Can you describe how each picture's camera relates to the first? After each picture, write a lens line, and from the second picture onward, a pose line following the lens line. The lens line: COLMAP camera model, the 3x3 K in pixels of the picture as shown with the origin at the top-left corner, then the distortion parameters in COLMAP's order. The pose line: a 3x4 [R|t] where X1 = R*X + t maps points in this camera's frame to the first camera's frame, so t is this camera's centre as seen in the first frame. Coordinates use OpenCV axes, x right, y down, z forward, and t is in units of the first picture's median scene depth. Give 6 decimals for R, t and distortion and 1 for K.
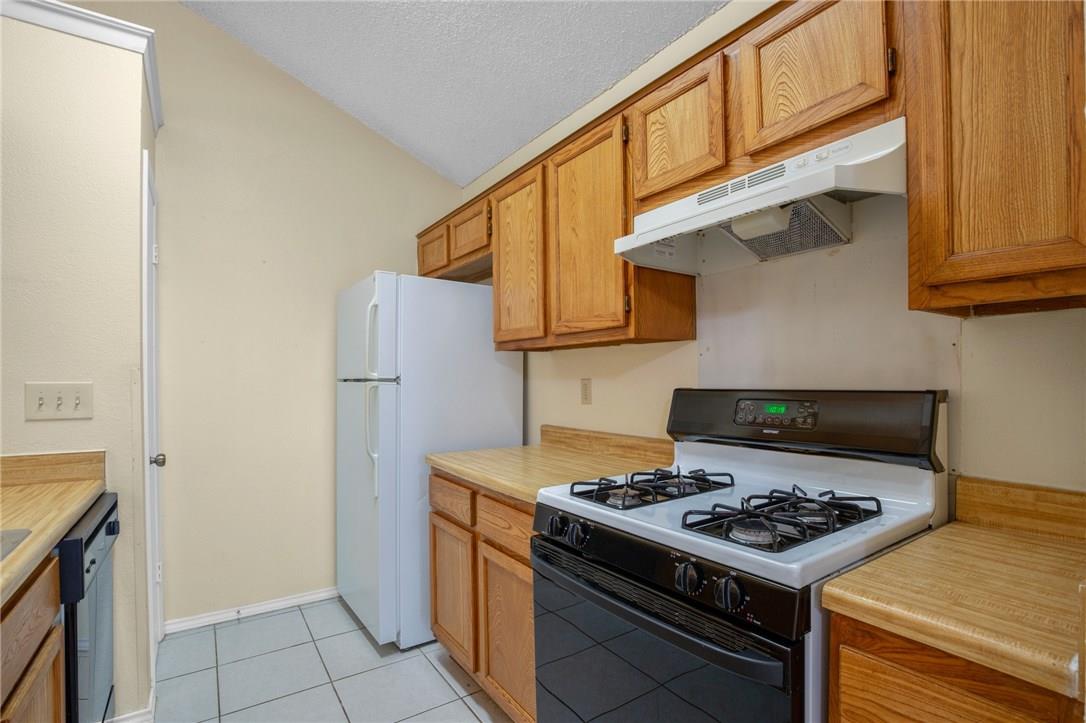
lens RADIAL K [[512.2, 0, 546.0], [0, 512.2, 380.8], [0, 0, 1]] dist [-0.030266, 0.000014]
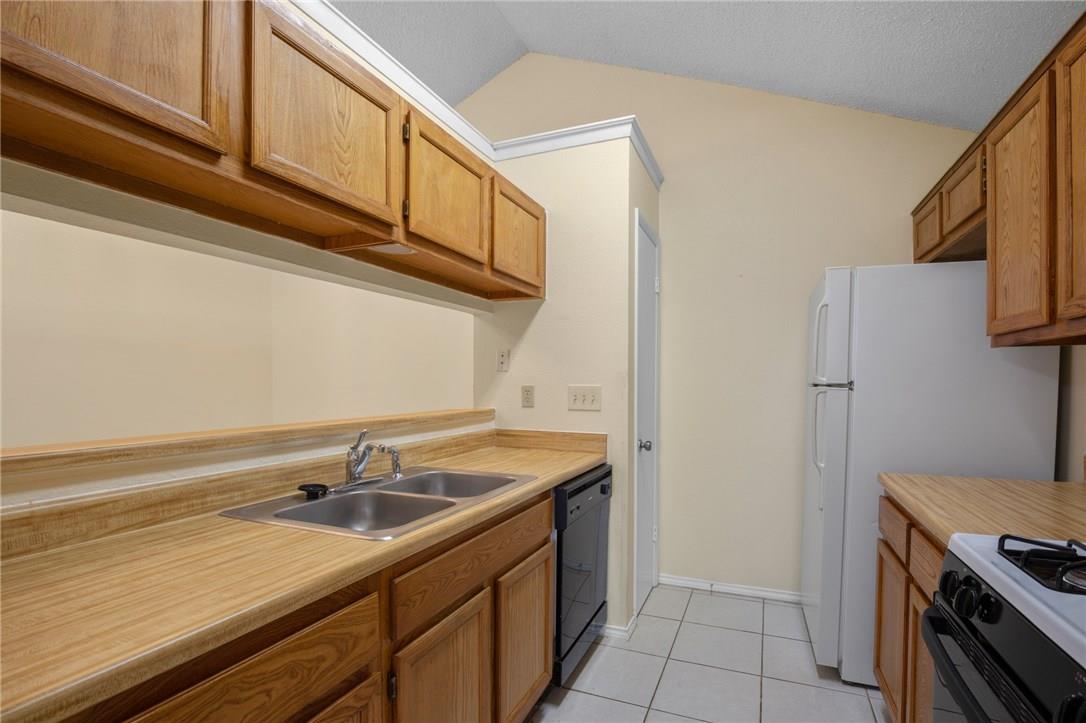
lens RADIAL K [[509.6, 0, 549.8], [0, 509.6, 395.3], [0, 0, 1]] dist [-0.023910, 0.000545]
pose [[0.541166, 0.024012, -0.840573, 0.191834], [-0.006362, 0.999681, 0.024461, -0.002512], [0.840892, -0.007890, 0.541146, 0.075262]]
